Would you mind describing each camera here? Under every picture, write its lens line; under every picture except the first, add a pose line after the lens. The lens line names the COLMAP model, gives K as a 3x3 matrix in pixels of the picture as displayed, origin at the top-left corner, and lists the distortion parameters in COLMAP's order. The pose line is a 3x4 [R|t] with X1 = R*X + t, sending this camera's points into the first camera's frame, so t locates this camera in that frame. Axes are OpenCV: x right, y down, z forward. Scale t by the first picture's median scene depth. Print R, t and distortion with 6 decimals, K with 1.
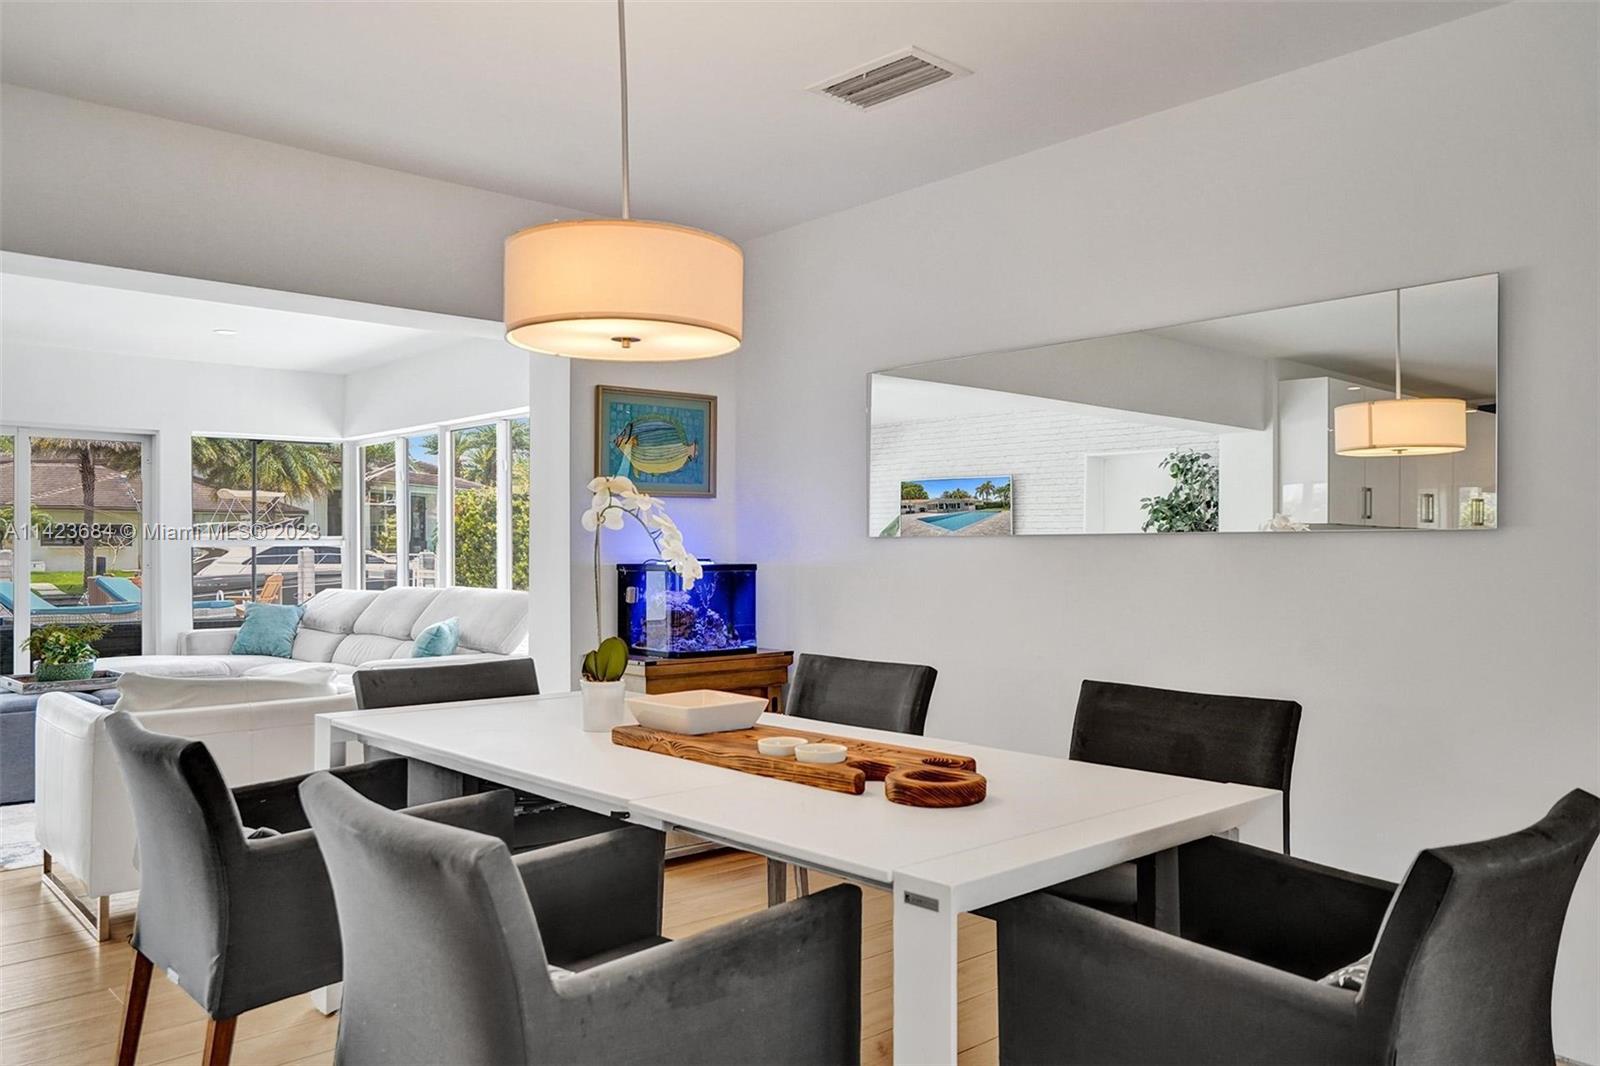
lens RADIAL K [[1207.4, 0, 848.1], [0, 1207.4, 549.8], [0, 0, 1]] dist [0.070856, 0.003992]
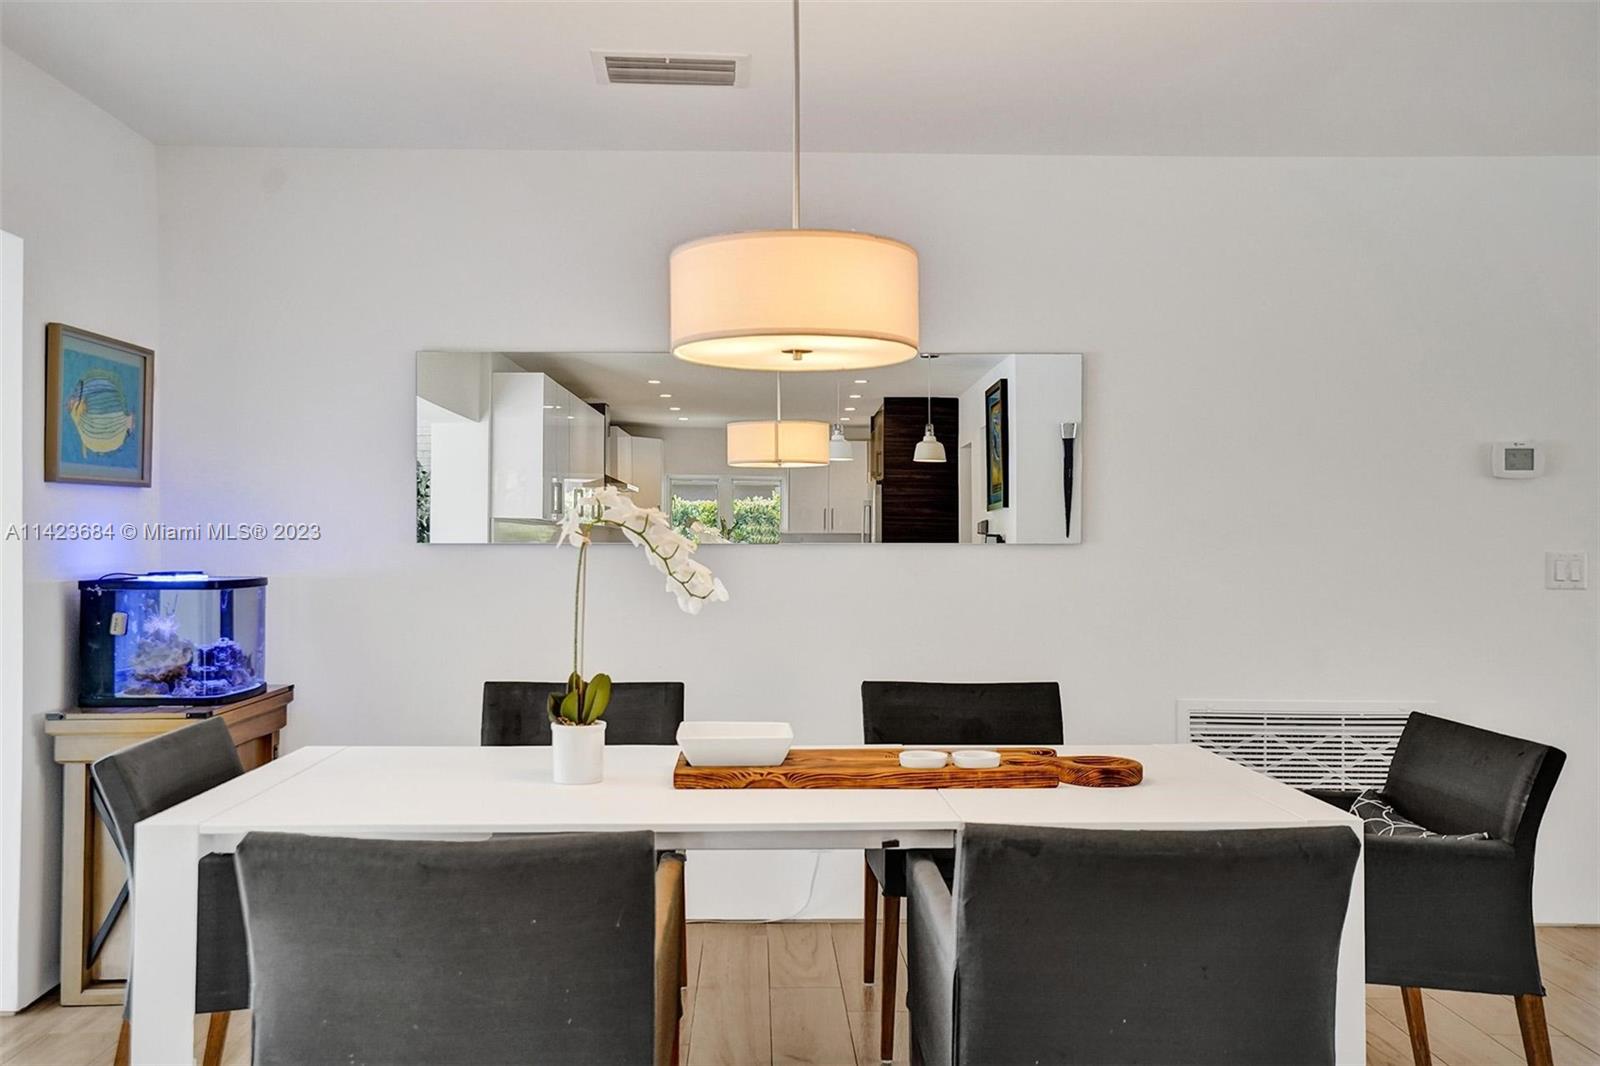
lens RADIAL K [[1376.6, 0, 818.1], [0, 1376.6, 536.3], [0, 0, 1]] dist [0.054847, -0.000741]
pose [[0.658463, 0.002090, 0.752611, -0.519294], [-0.002618, 0.999996, -0.000486, -0.015085], [-0.752609, -0.001650, 0.658466, 0.146538]]
